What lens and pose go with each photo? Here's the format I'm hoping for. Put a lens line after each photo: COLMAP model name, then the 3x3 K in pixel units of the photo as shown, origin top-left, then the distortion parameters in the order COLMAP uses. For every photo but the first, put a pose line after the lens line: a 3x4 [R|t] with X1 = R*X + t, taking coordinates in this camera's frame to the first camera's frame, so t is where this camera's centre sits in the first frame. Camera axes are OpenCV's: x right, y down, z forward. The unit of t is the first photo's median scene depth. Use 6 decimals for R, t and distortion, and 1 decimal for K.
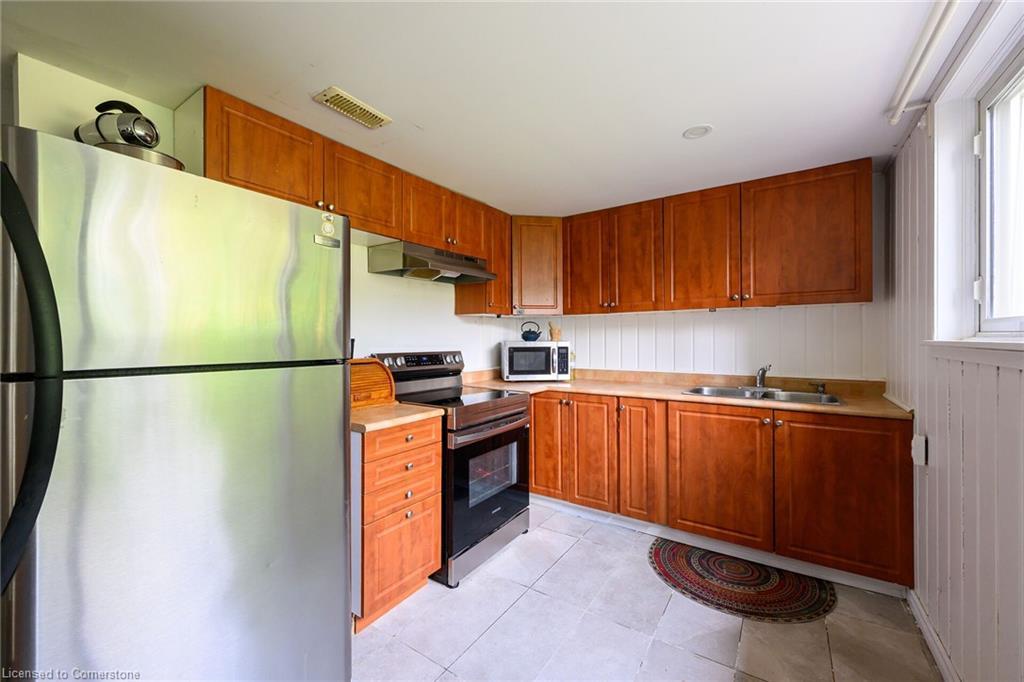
lens RADIAL K [[432.2, 0, 508.3], [0, 432.2, 338.0], [0, 0, 1]] dist [-0.001156, -0.000080]
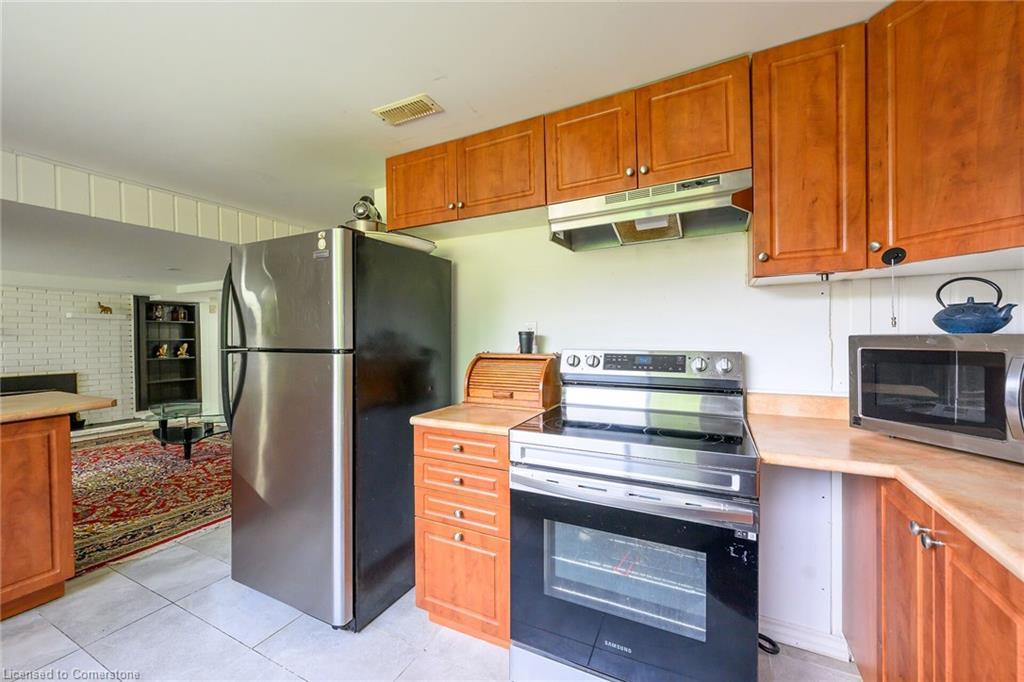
lens RADIAL K [[402.4, 0, 508.2], [0, 402.4, 337.8], [0, 0, 1]] dist [-0.002576, -0.000264]
pose [[0.105443, 0.005098, -0.994412, 0.523150], [0.004271, 0.999975, 0.005580, 0.011883], [0.994416, -0.004836, 0.105419, 0.941876]]
